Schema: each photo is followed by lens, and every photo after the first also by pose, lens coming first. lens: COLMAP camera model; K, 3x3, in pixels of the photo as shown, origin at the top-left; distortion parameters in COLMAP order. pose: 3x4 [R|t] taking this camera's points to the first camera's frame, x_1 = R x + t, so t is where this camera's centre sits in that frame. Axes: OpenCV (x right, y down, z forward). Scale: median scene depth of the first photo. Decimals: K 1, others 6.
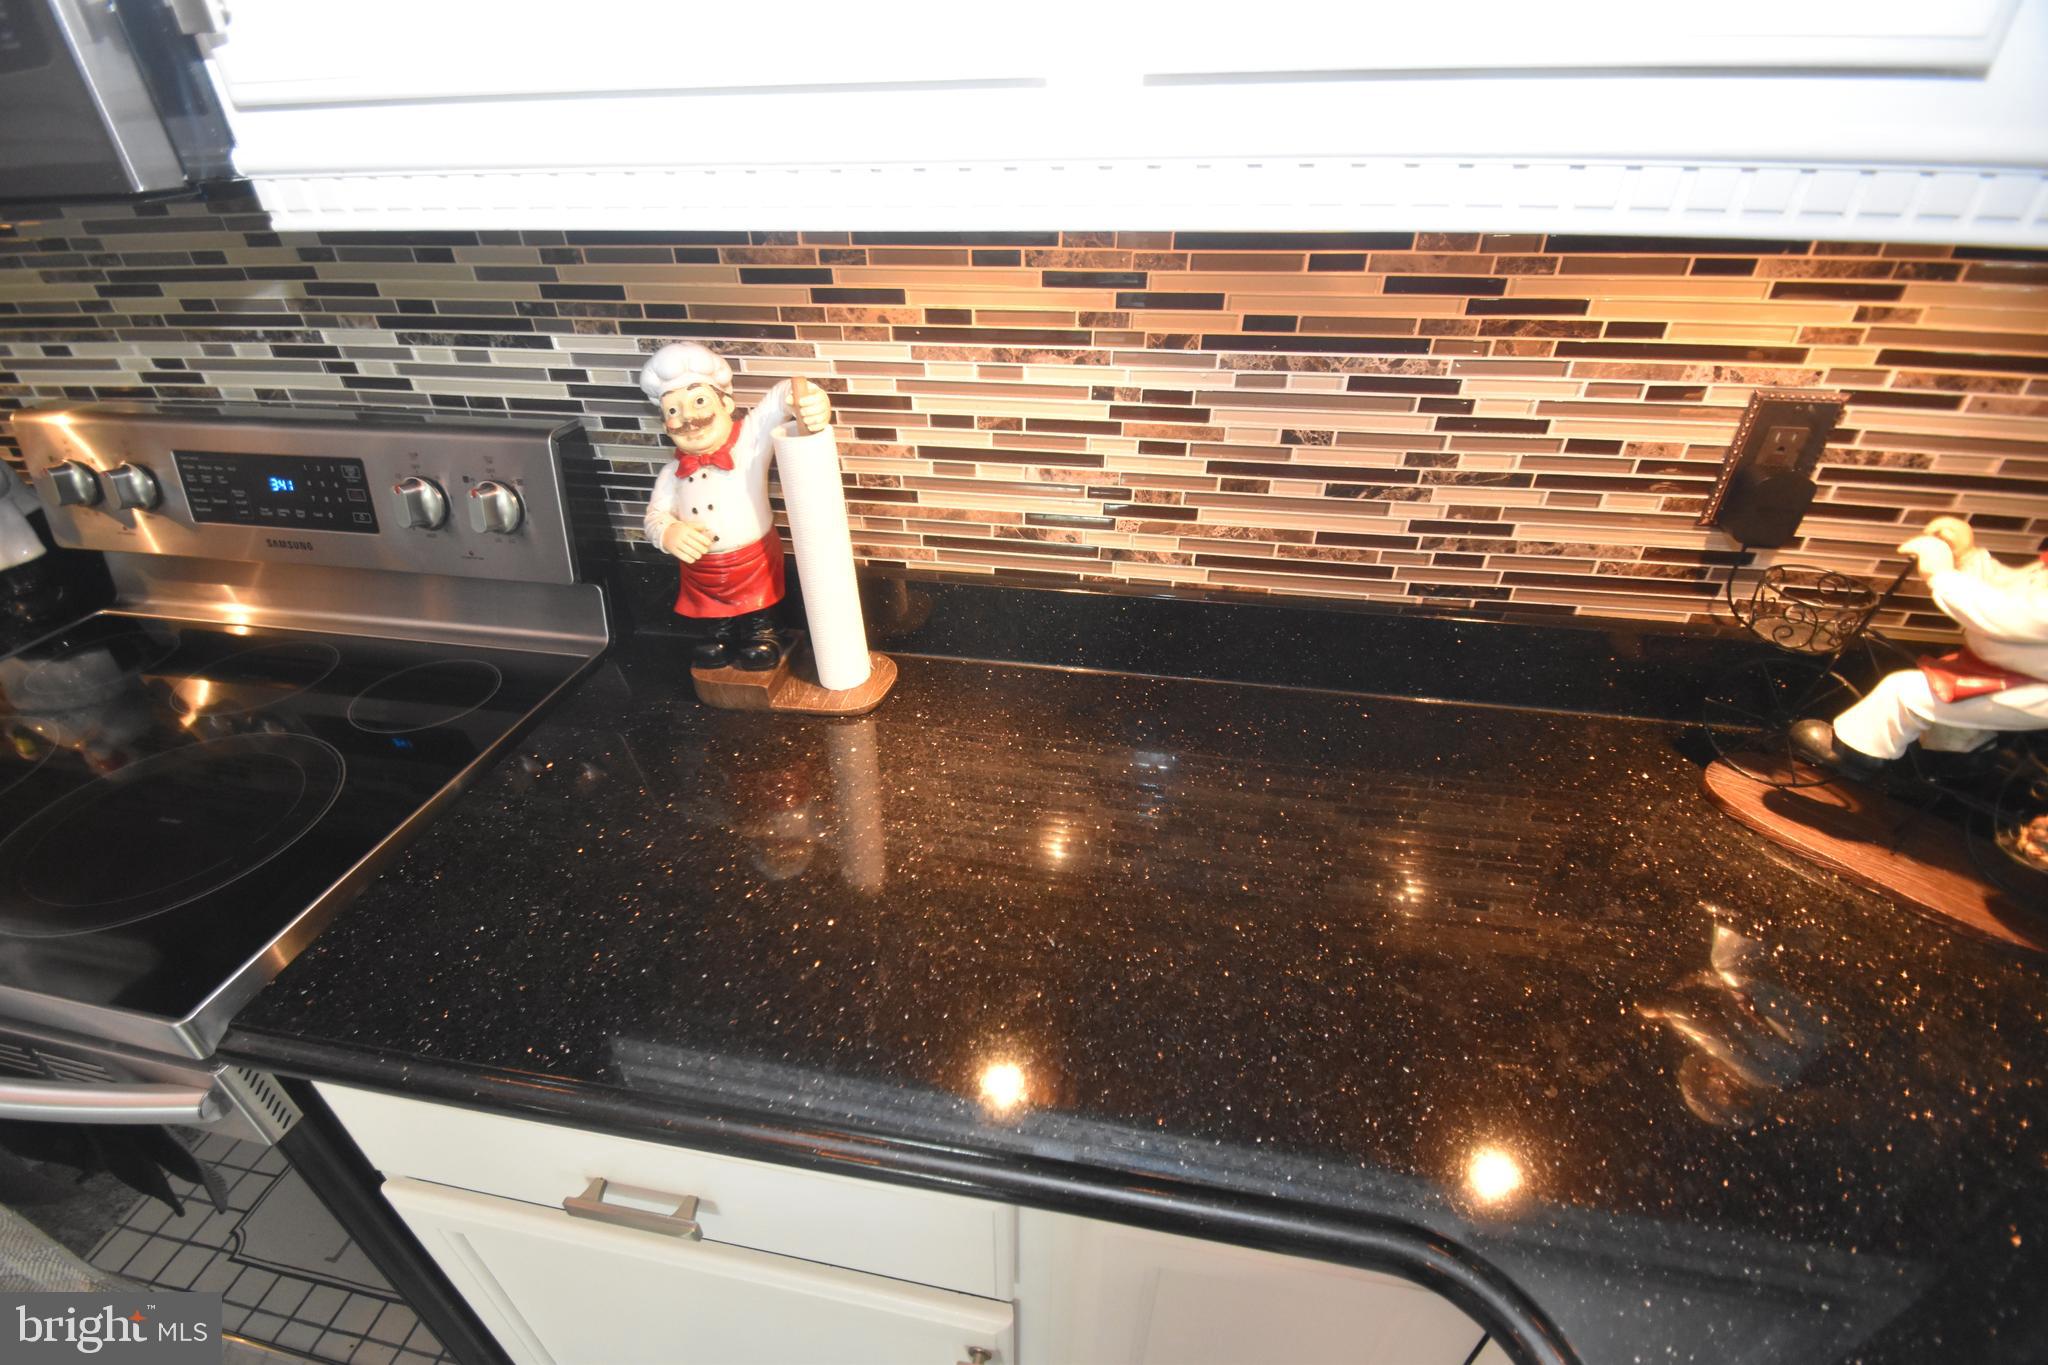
lens RADIAL K [[884.2, 0, 982.0], [0, 884.2, 717.5], [0, 0, 1]] dist [-0.002921, -0.004158]
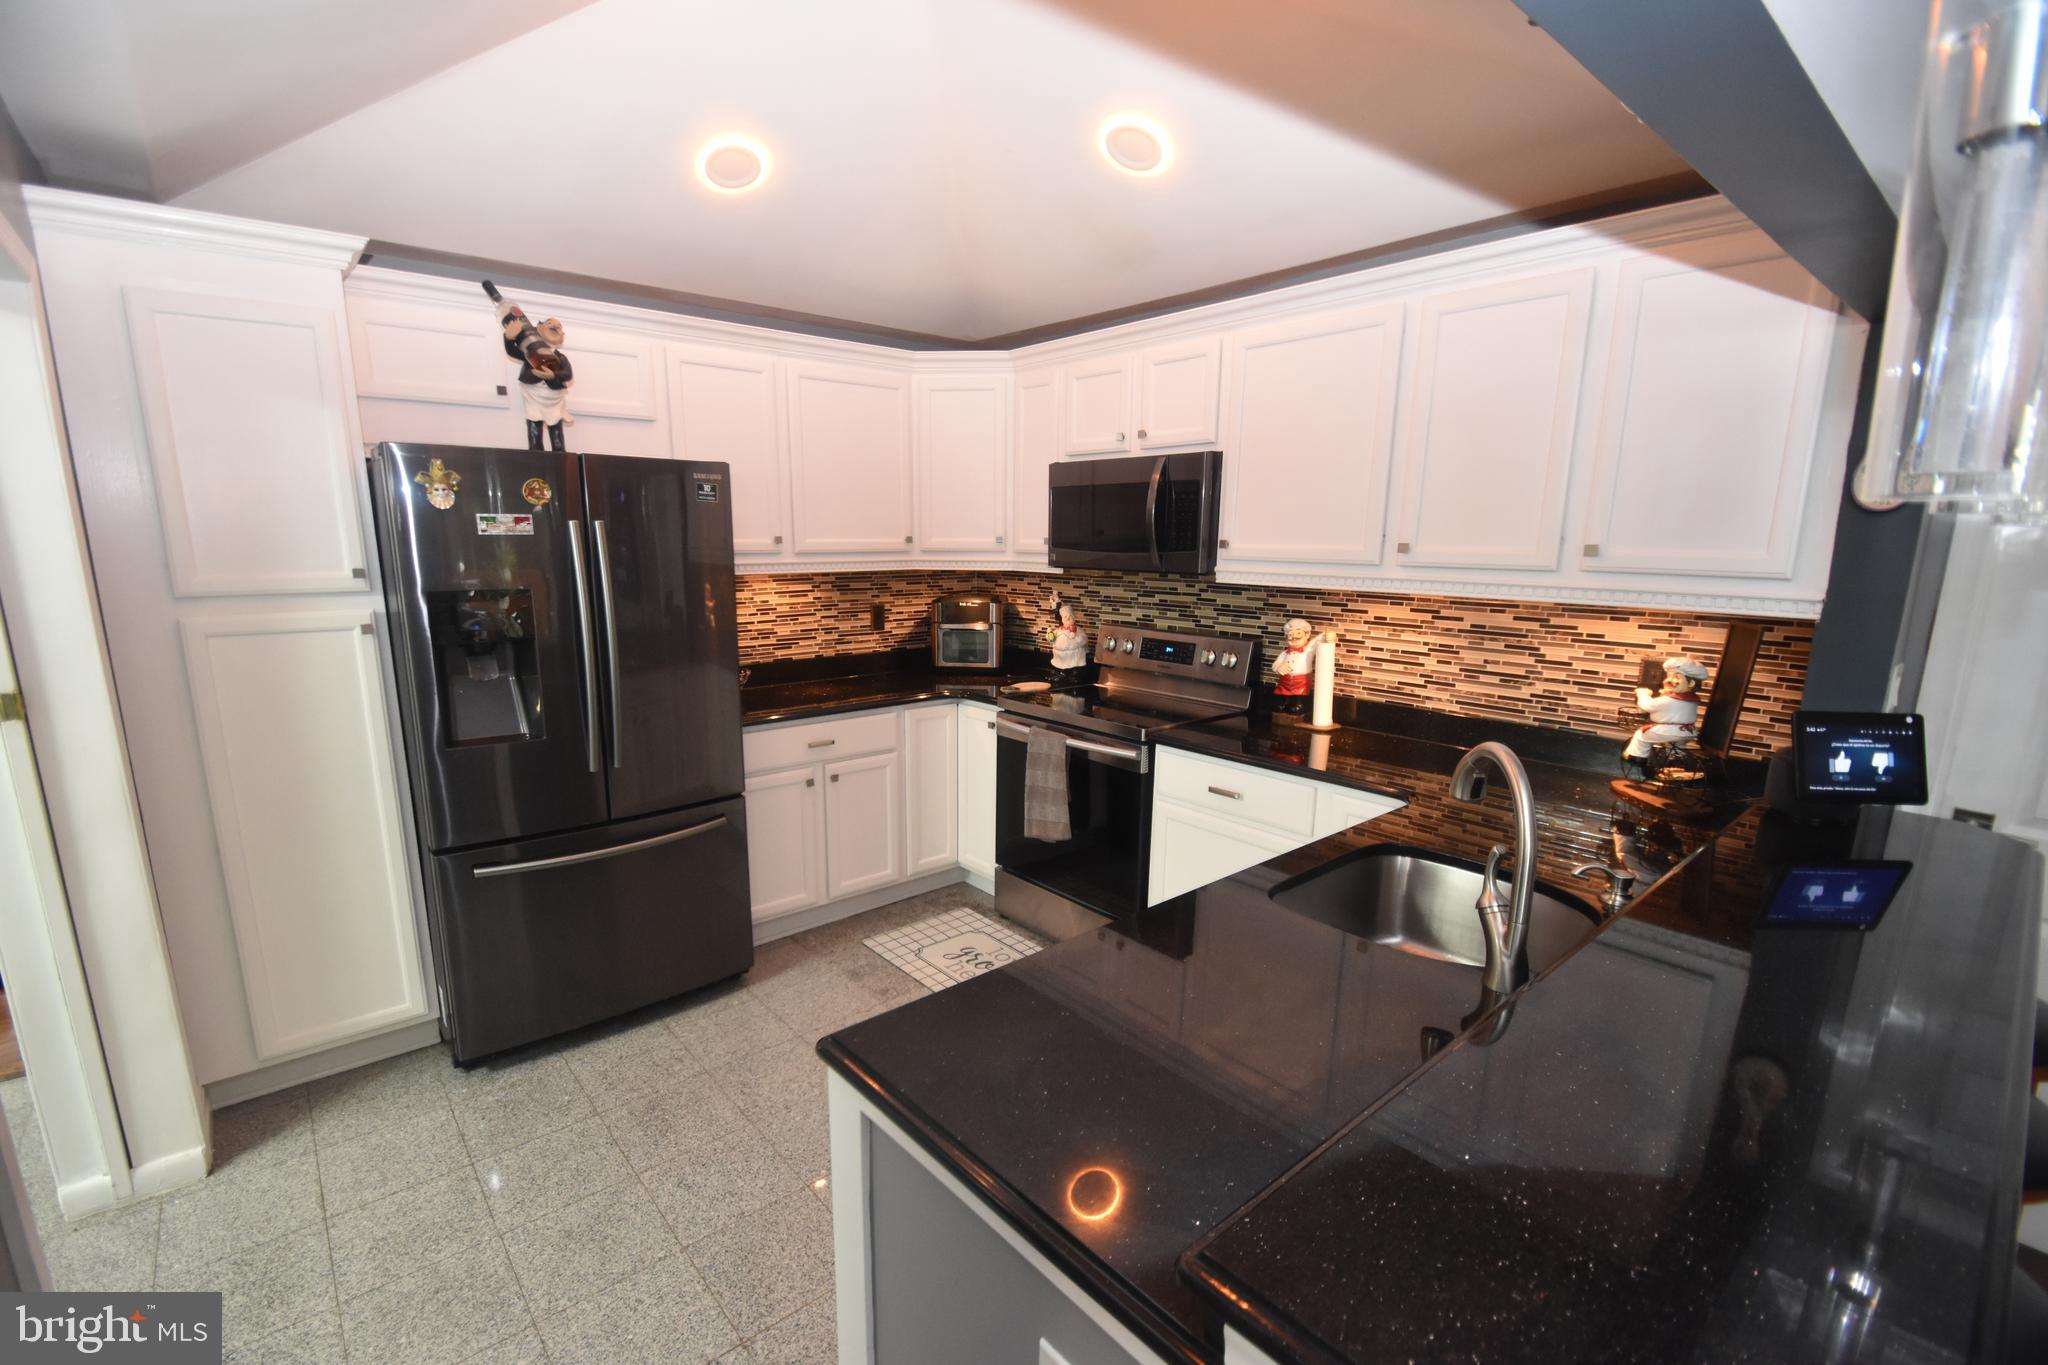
lens RADIAL K [[884.2, 0, 979.3], [0, 884.2, 711.9], [0, 0, 1]] dist [-0.002921, -0.004158]
pose [[0.765528, 0.151504, -0.625311, 0.913644], [-0.381015, 0.889890, -0.250844, 1.234228], [0.518454, 0.430281, 0.738961, -2.032470]]
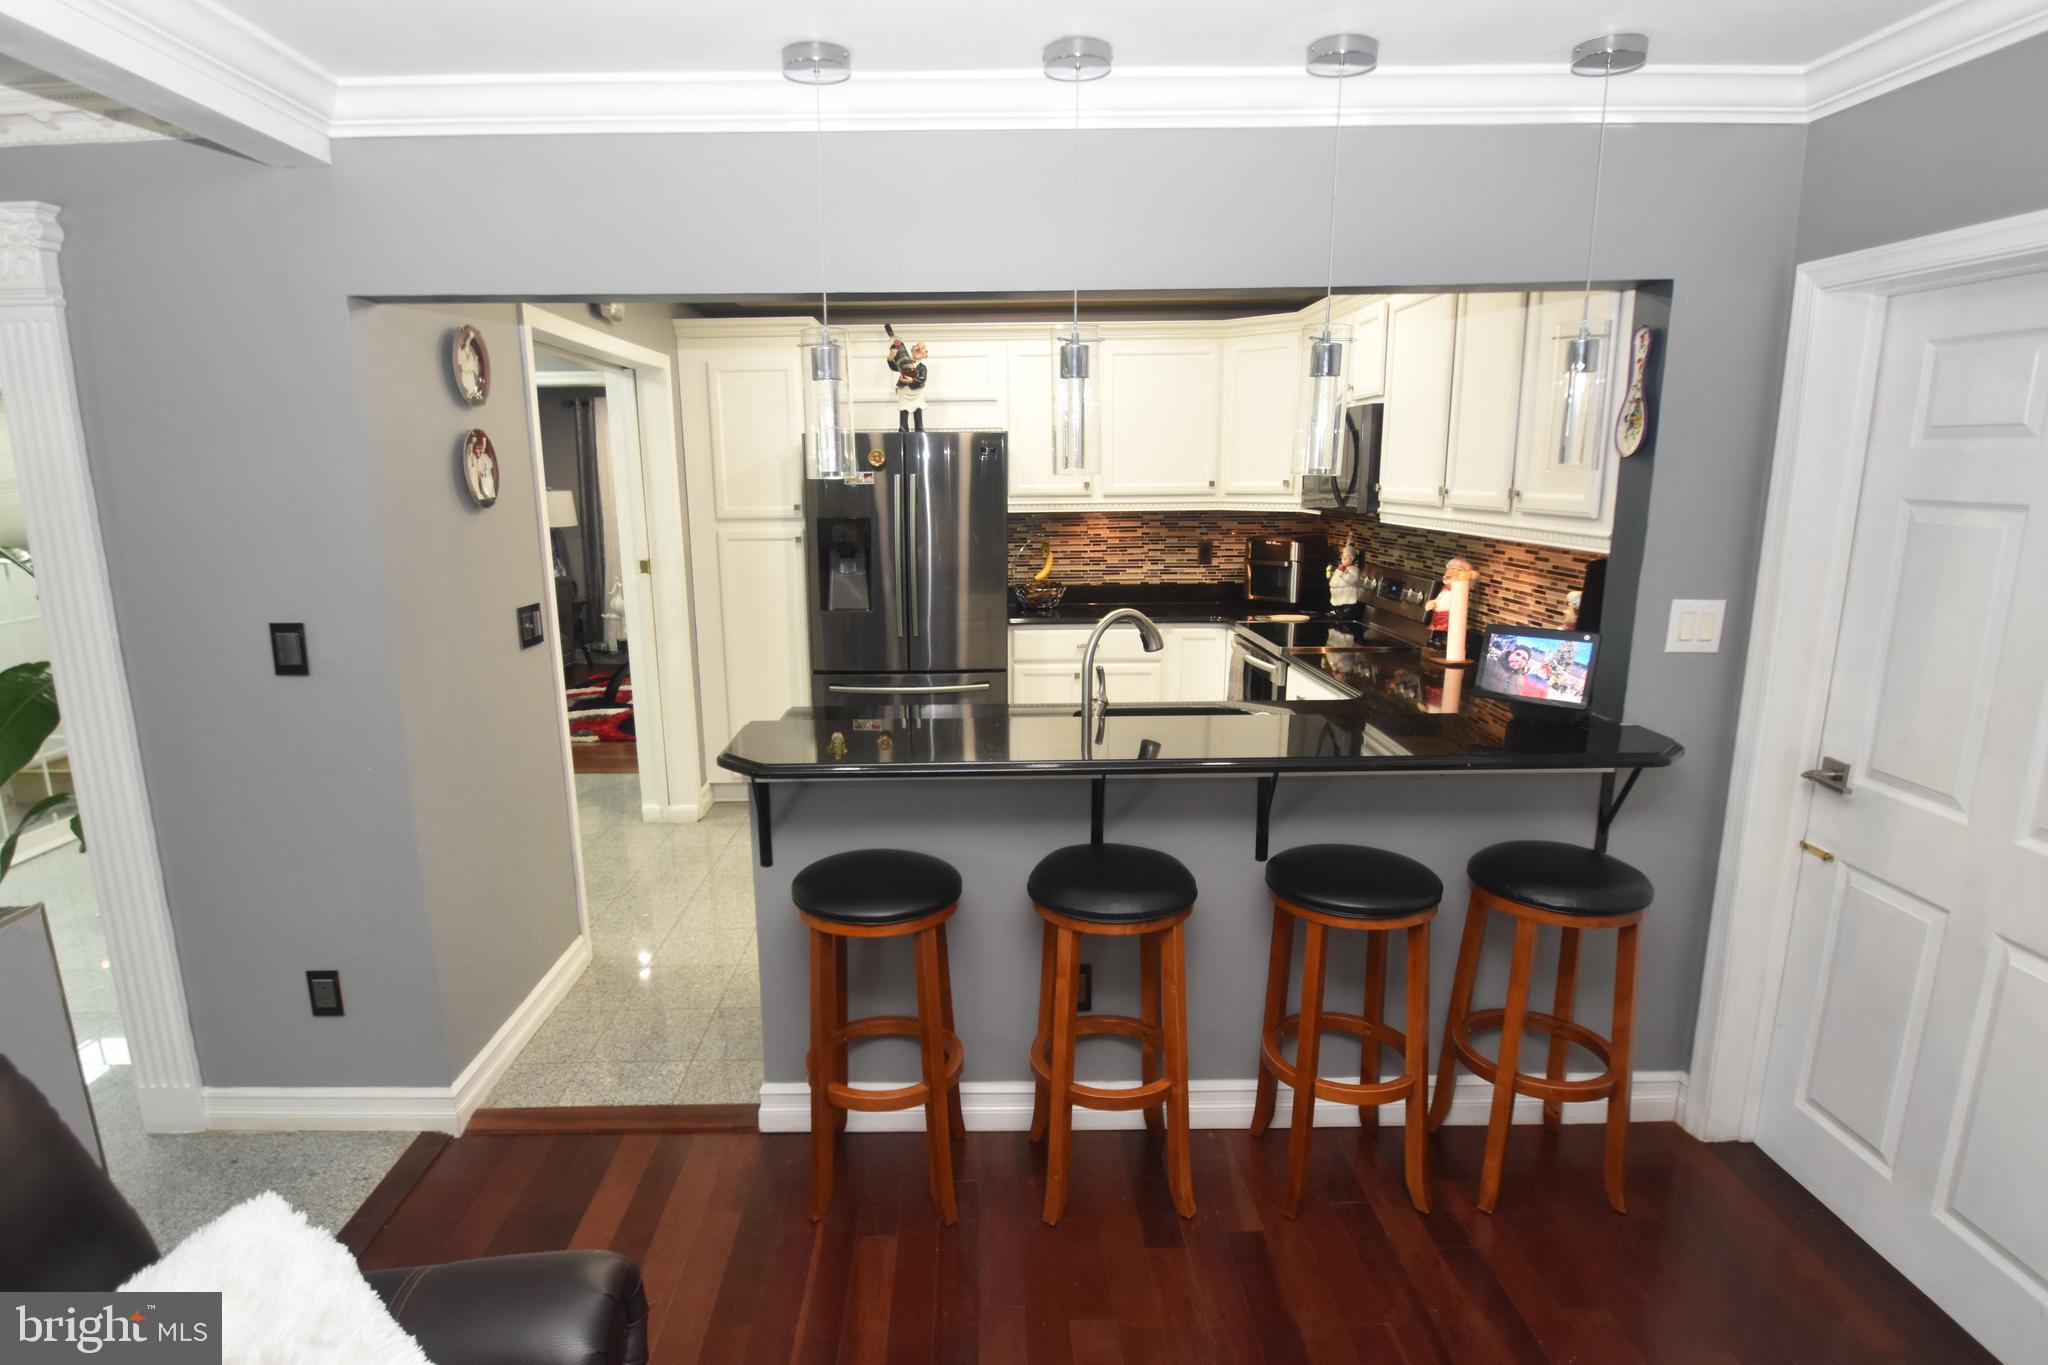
lens RADIAL K [[1059.9, 0, 1007.1], [0, 1059.9, 691.0], [0, 0, 1]] dist [-0.018589, -0.000430]
pose [[0.208183, 0.214135, -0.954362, 3.450859], [-0.547803, 0.833872, 0.067603, 0.735413], [0.810291, 0.508728, 0.290901, -1.454281]]
